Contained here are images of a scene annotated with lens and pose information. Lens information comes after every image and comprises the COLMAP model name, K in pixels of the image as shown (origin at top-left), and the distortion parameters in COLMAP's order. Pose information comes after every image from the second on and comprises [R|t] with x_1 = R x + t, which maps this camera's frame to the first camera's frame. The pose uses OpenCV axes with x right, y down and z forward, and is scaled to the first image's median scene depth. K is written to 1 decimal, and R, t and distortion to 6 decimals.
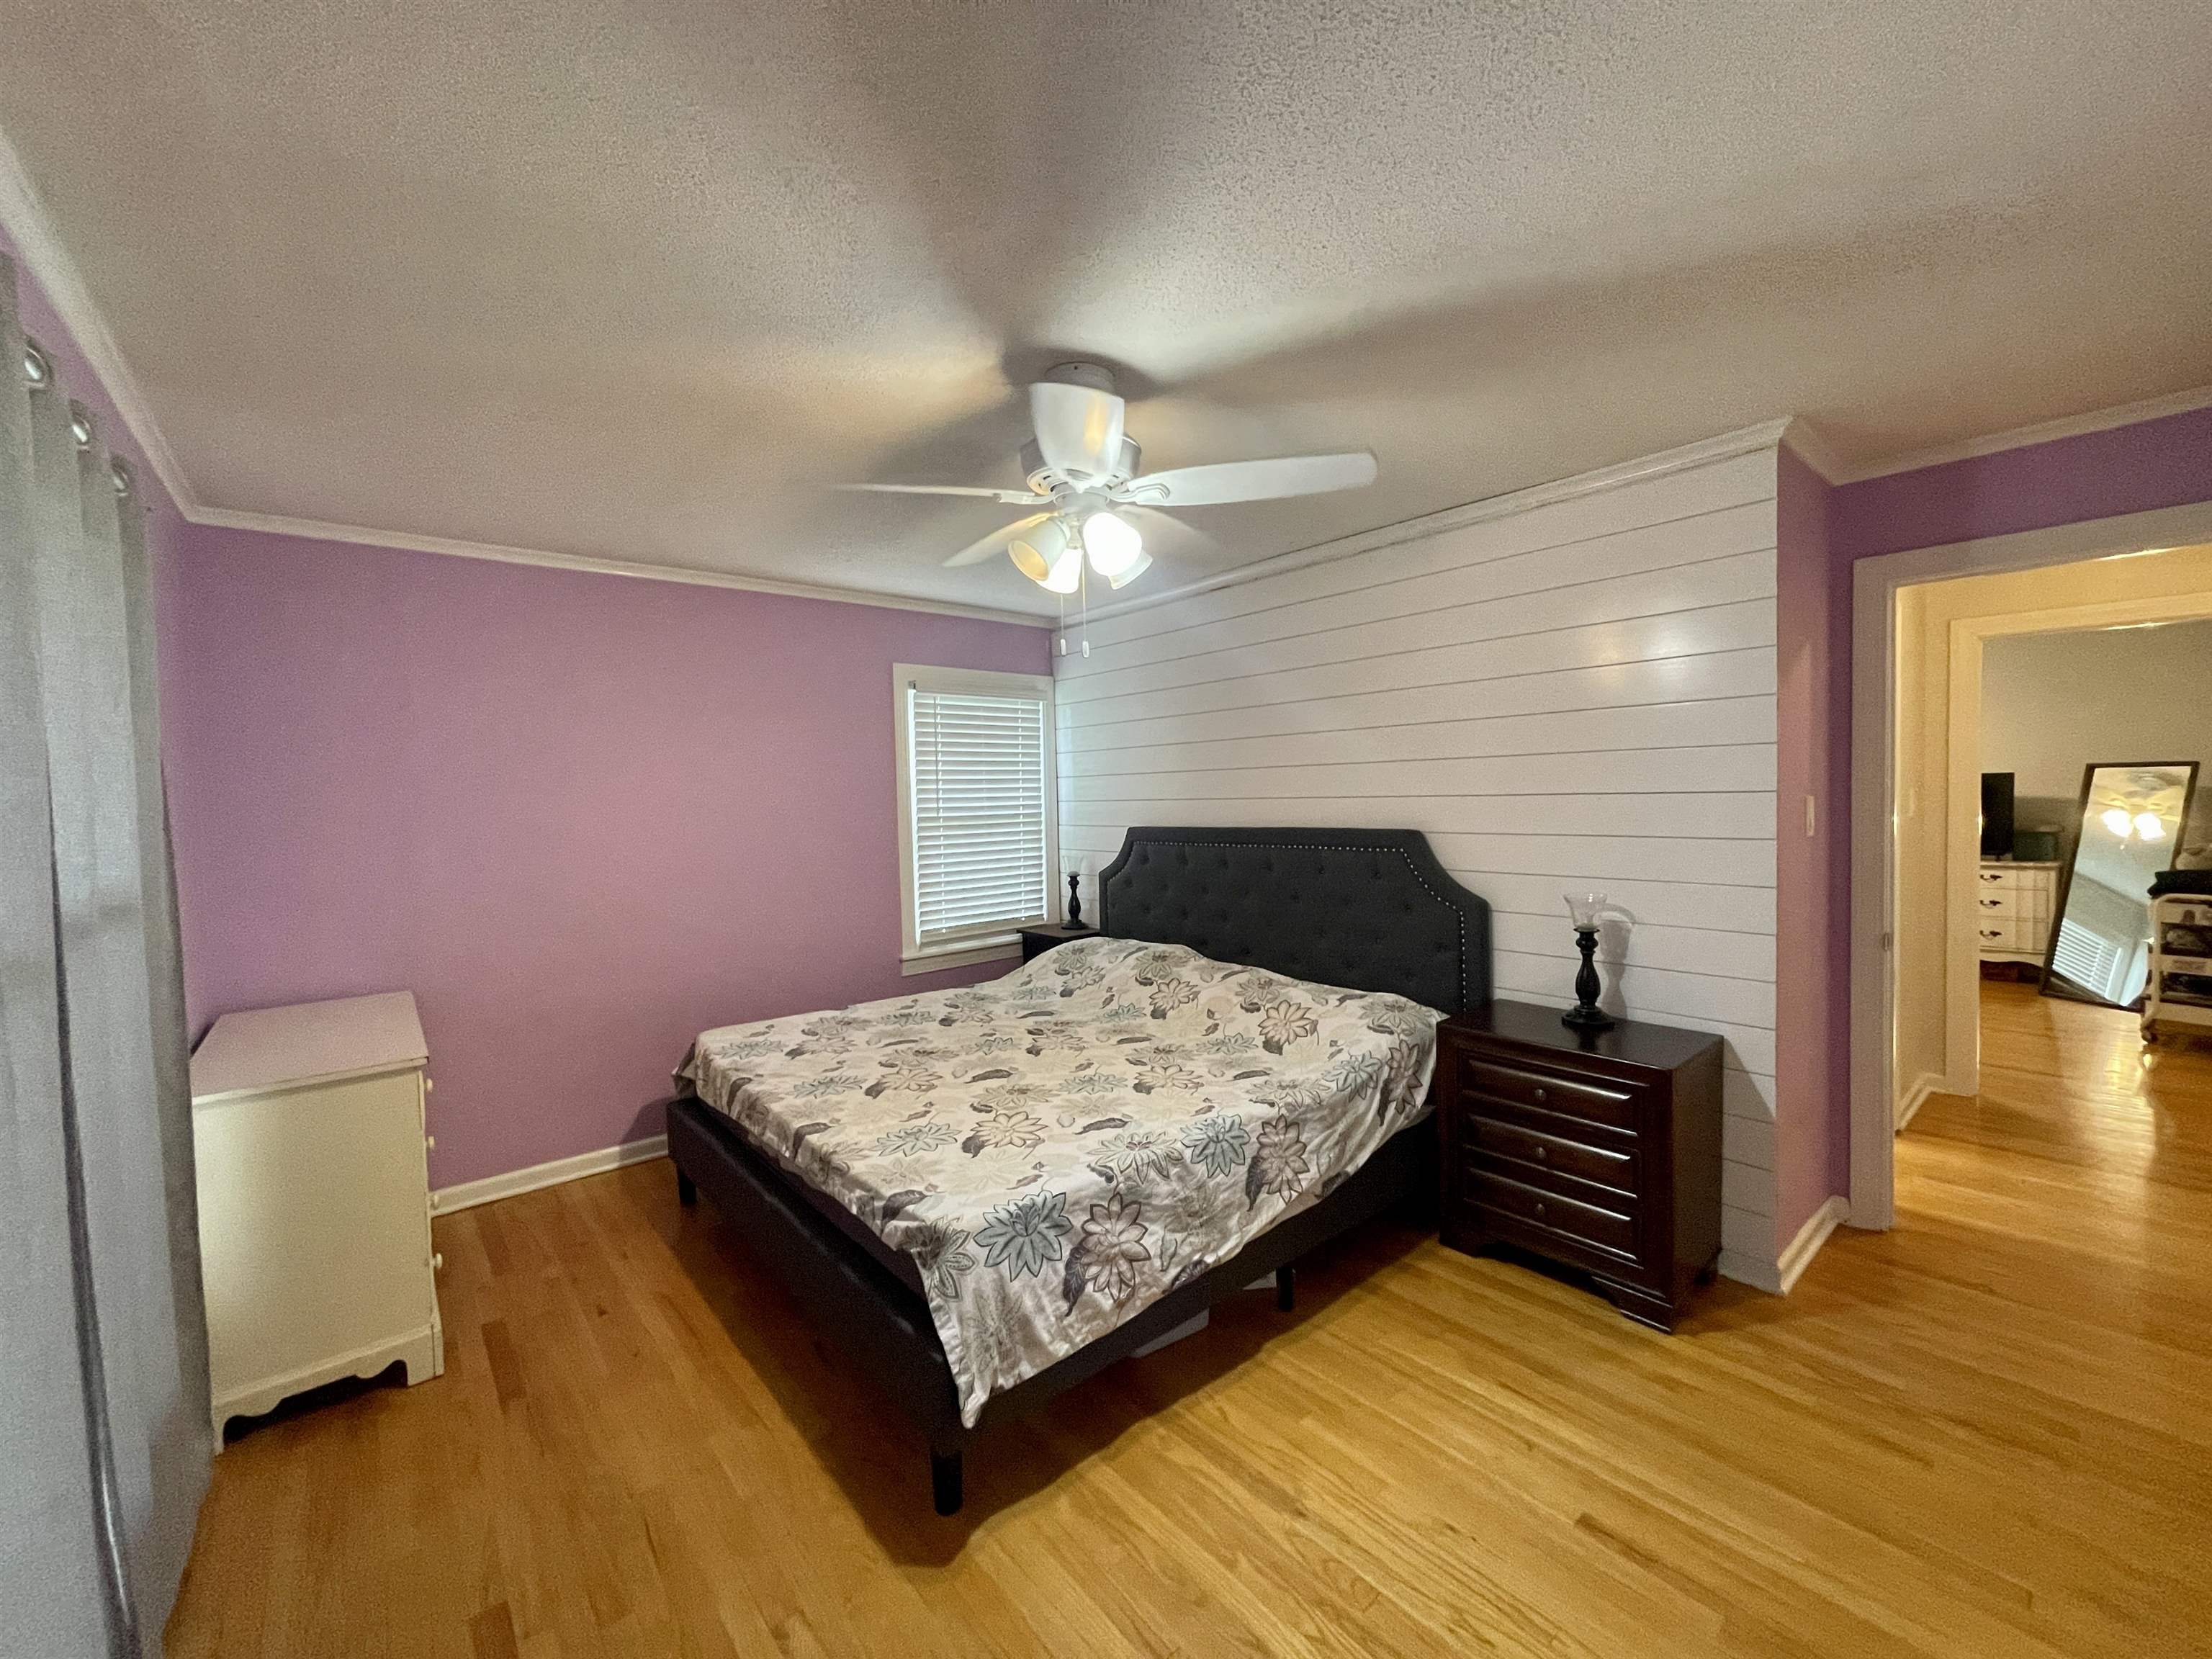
lens RADIAL K [[876.2, 0, 1106.0], [0, 876.2, 829.5], [0, 0, 1]] dist [0.001154, -0.000008]
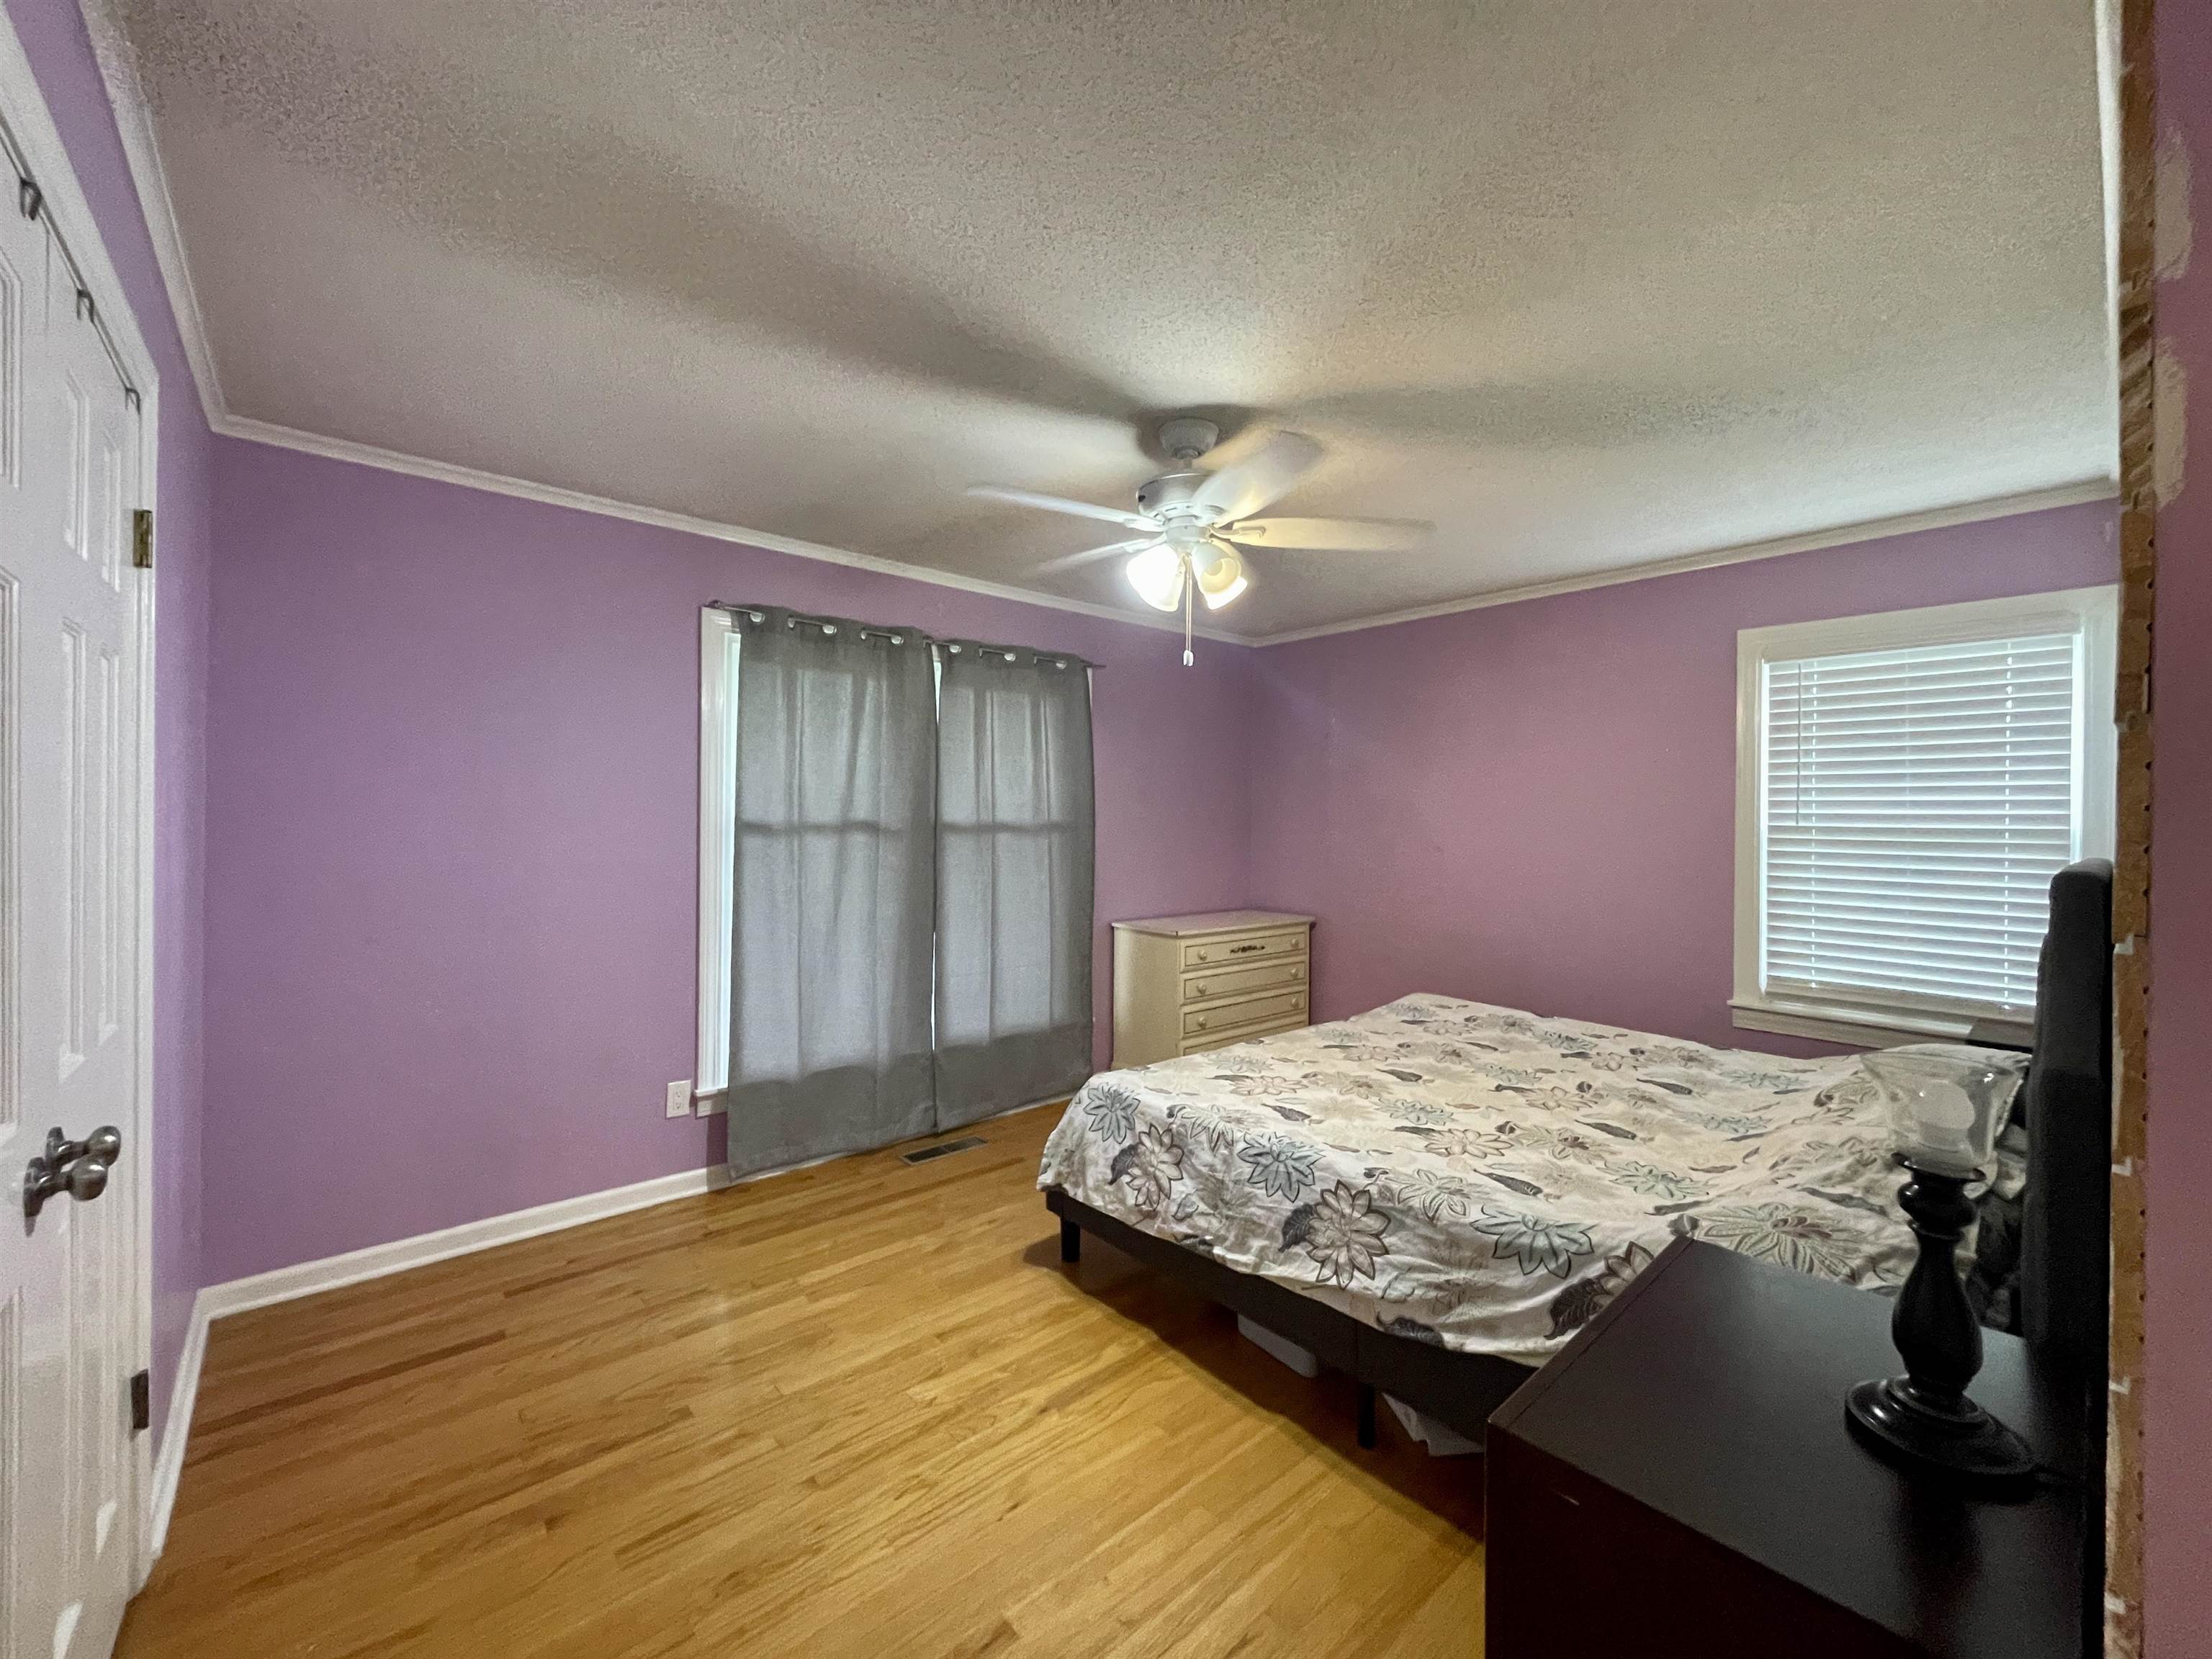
lens RADIAL K [[889.9, 0, 1106.7], [0, 889.9, 818.7], [0, 0, 1]] dist [0.000782, -0.000114]
pose [[0.032173, 0.029500, -0.999047, 0.990443], [-0.056835, 0.998001, 0.027639, -0.015821], [0.997865, 0.055892, 0.033785, 0.729286]]
